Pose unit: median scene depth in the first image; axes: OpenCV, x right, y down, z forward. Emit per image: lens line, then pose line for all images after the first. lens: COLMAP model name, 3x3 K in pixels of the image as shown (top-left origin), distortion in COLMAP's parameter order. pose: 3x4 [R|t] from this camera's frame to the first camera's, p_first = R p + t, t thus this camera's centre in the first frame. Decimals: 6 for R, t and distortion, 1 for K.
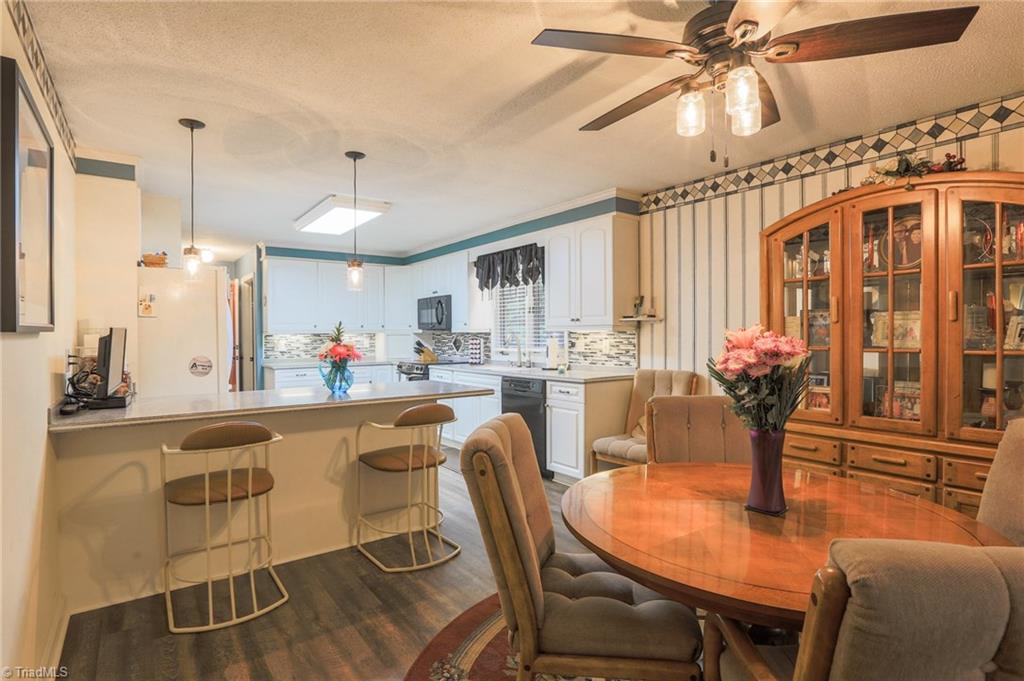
lens RADIAL K [[505.6, 0, 500.9], [0, 505.6, 340.3], [0, 0, 1]] dist [-0.068393, 0.037759]
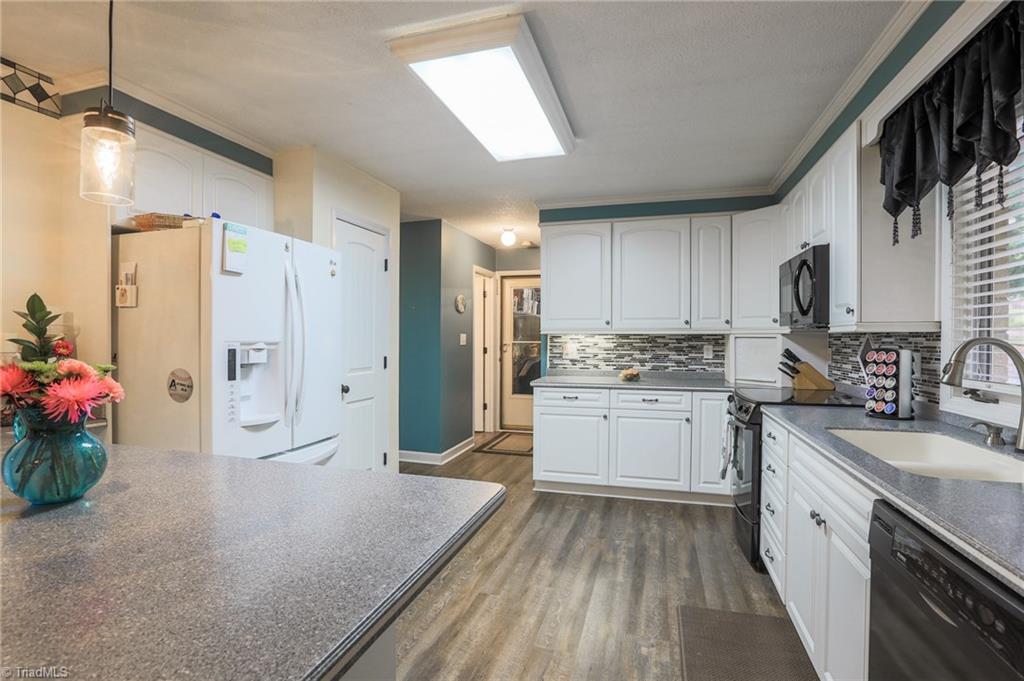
lens RADIAL K [[505.6, 0, 500.9], [0, 505.6, 340.3], [0, 0, 1]] dist [-0.068393, 0.037759]
pose [[0.602625, 0.012078, -0.797933, 0.068077], [-0.014122, 0.999890, 0.004469, -0.006796], [0.797899, 0.008576, 0.602730, 0.540226]]
